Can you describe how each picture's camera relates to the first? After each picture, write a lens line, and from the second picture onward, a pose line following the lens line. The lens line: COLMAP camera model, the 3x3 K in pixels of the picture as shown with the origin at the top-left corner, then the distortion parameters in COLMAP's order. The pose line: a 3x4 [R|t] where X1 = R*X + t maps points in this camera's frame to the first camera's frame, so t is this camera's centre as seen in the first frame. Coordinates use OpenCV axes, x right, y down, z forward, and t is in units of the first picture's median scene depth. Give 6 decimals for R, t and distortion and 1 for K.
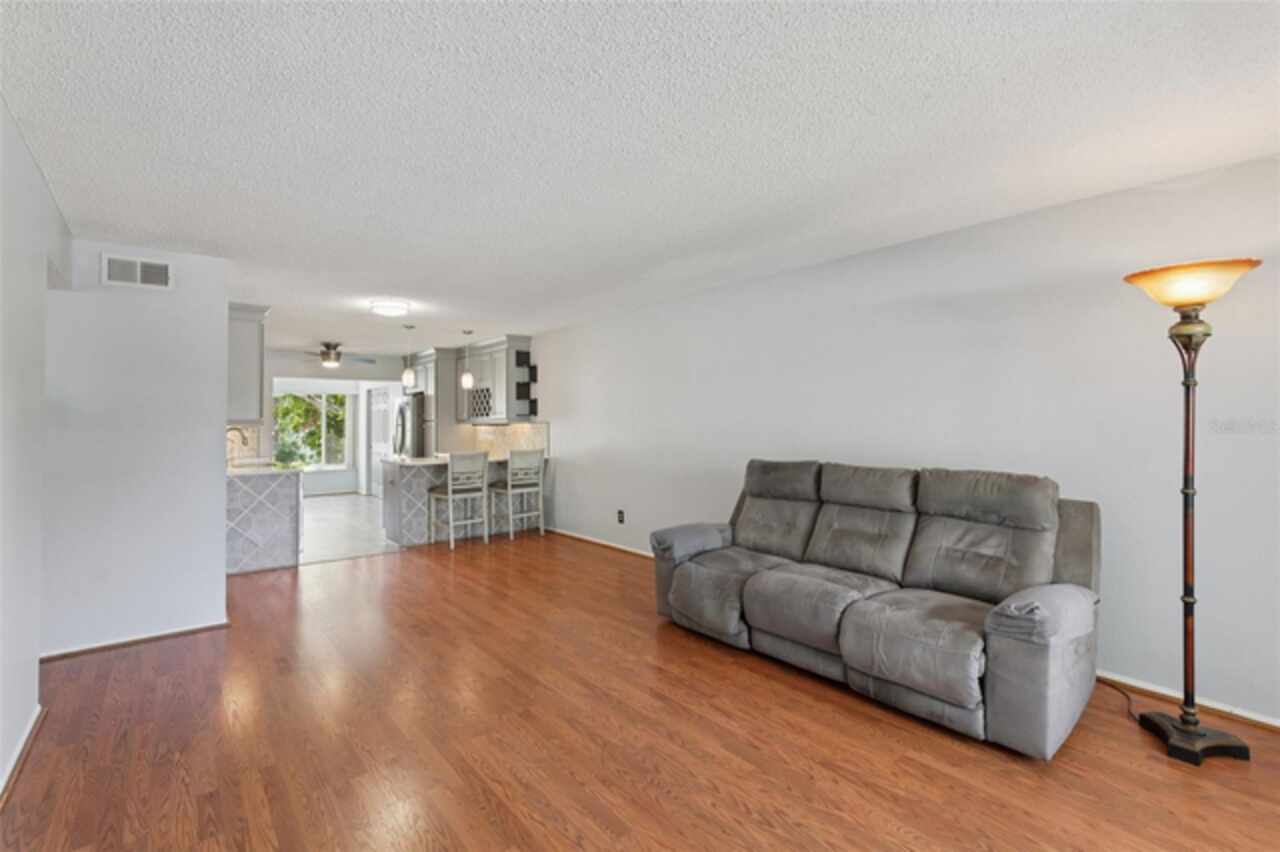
lens RADIAL K [[585.2, 0, 636.4], [0, 585.2, 415.2], [0, 0, 1]] dist [-0.003117, 0.000109]
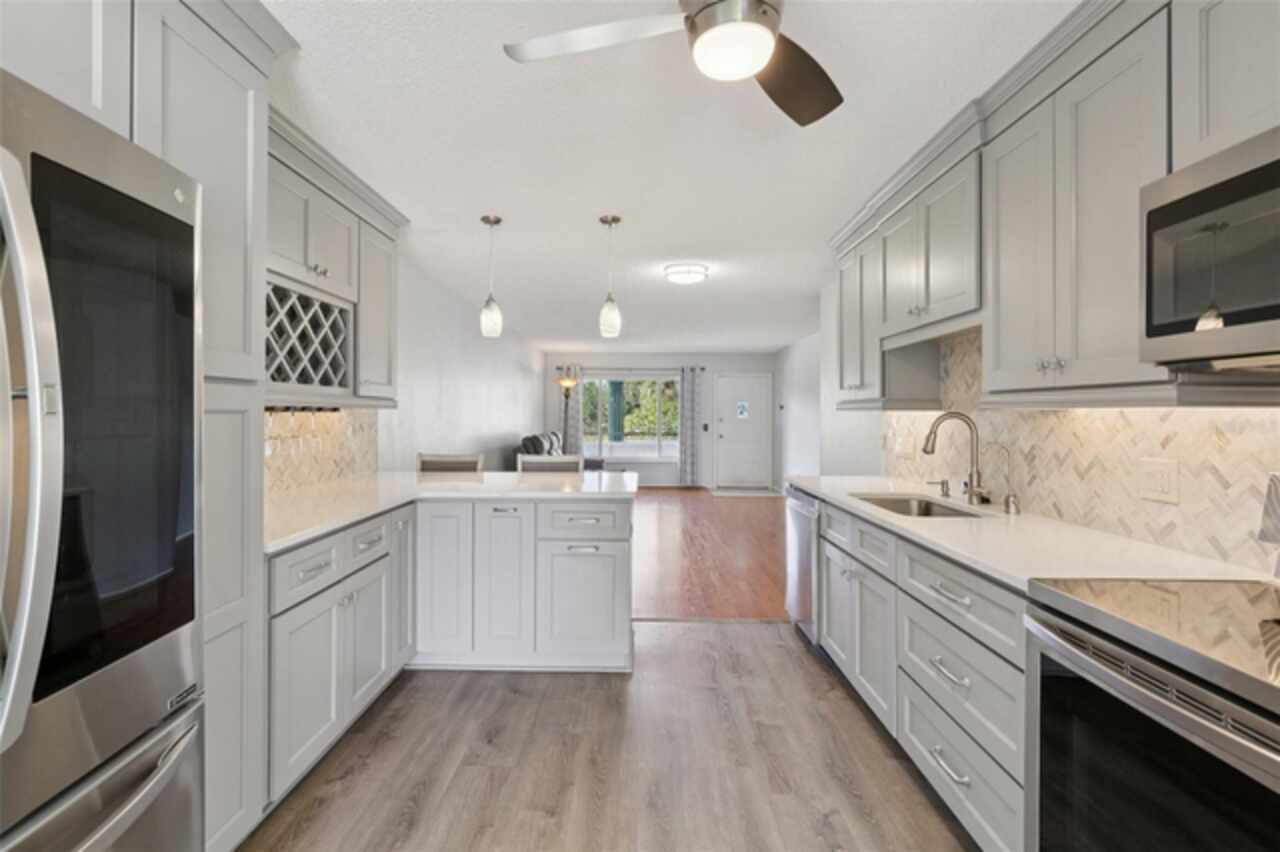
lens RADIAL K [[585.2, 0, 636.4], [0, 585.2, 415.2], [0, 0, 1]] dist [-0.003117, 0.000109]
pose [[-0.779803, 0.013160, 0.625887, -1.581014], [0.000756, 0.999798, -0.020080, 0.070325], [-0.626024, -0.015186, -0.779656, 3.023487]]
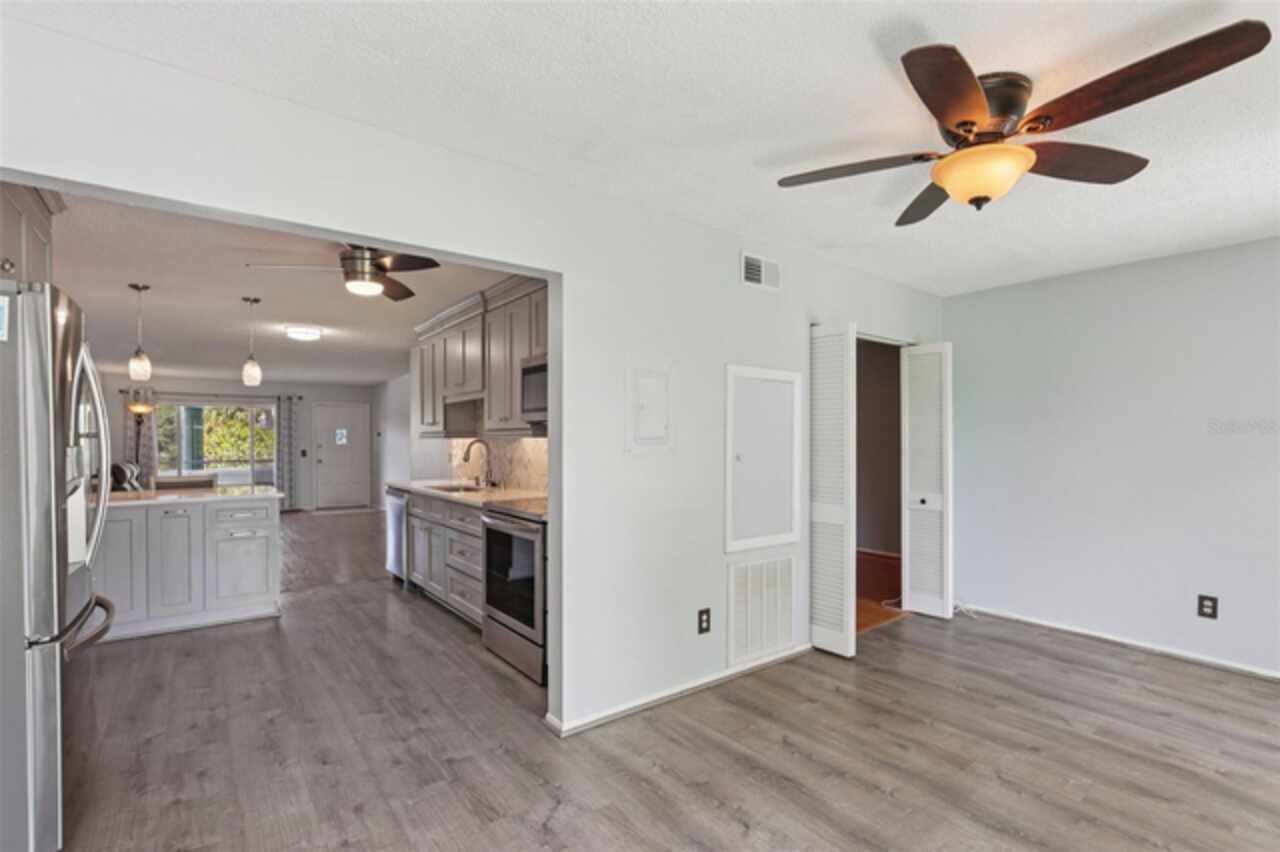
lens RADIAL K [[588.7, 0, 620.9], [0, 588.7, 444.0], [0, 0, 1]] dist [0.001020, 0.000143]
pose [[-0.999077, 0.018332, 0.038844, -1.867989], [0.018024, 0.999803, -0.008258, 0.082325], [-0.038988, -0.007550, -0.999211, 3.689975]]
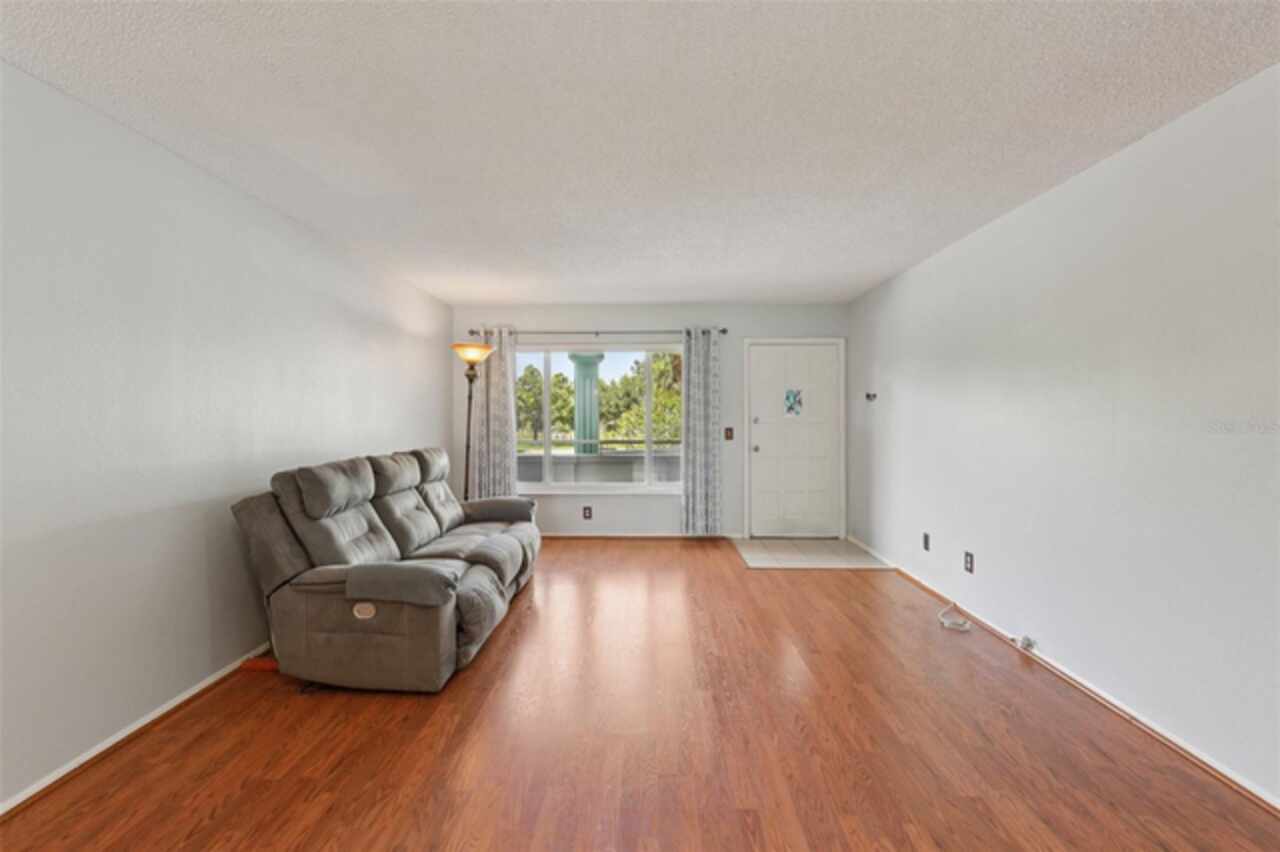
lens RADIAL K [[585.2, 0, 636.4], [0, 585.2, 415.2], [0, 0, 1]] dist [-0.003117, 0.000109]
pose [[-0.768737, 0.014421, 0.639403, -0.747827], [0.006343, 0.999868, -0.014926, 0.038935], [-0.639534, -0.007418, -0.768727, 1.774193]]
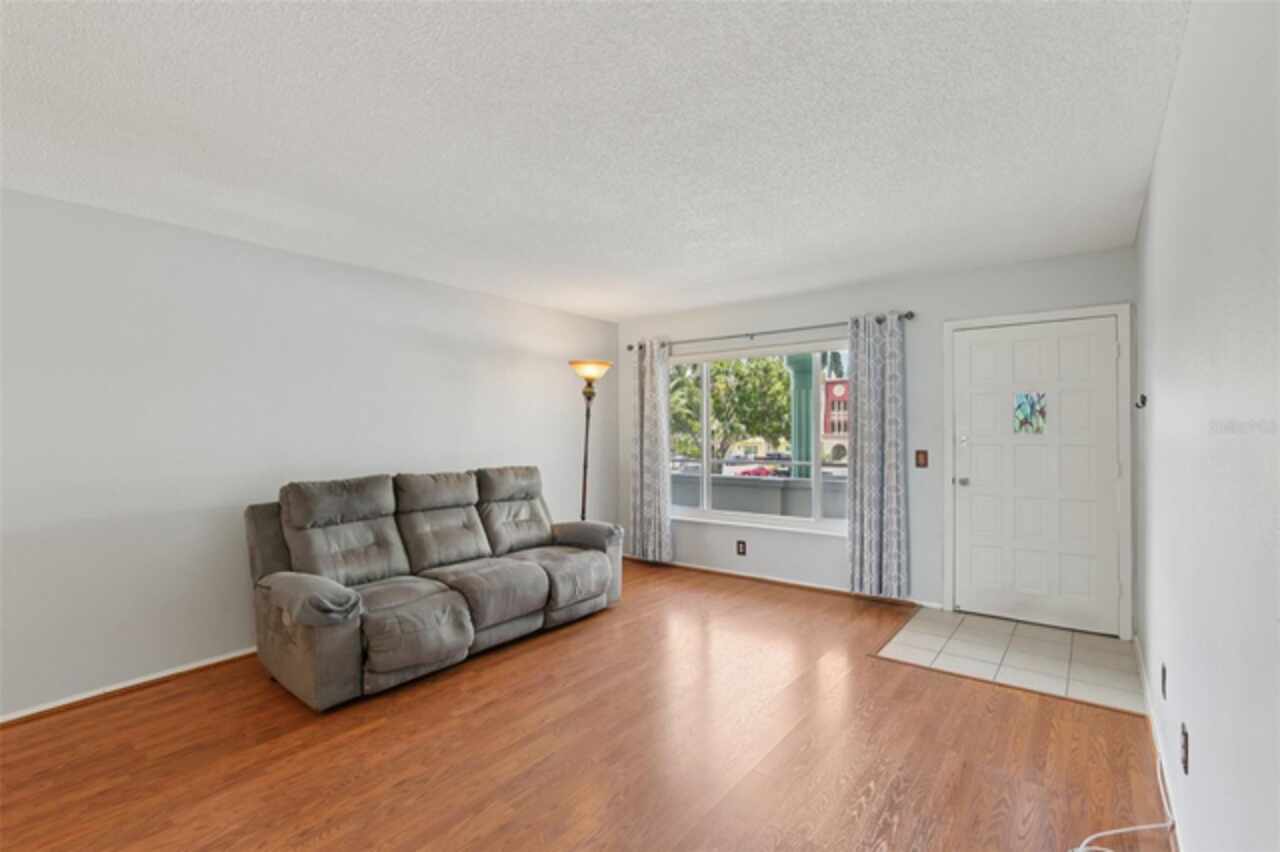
lens RADIAL K [[592.0, 0, 638.8], [0, 592.0, 431.4], [0, 0, 1]] dist [-0.000345, 0.000715]
pose [[-0.240160, 0.013330, 0.970642, -0.943639], [-0.000040, 0.999906, -0.013742, 0.026636], [-0.970733, -0.003340, -0.240137, 1.033970]]
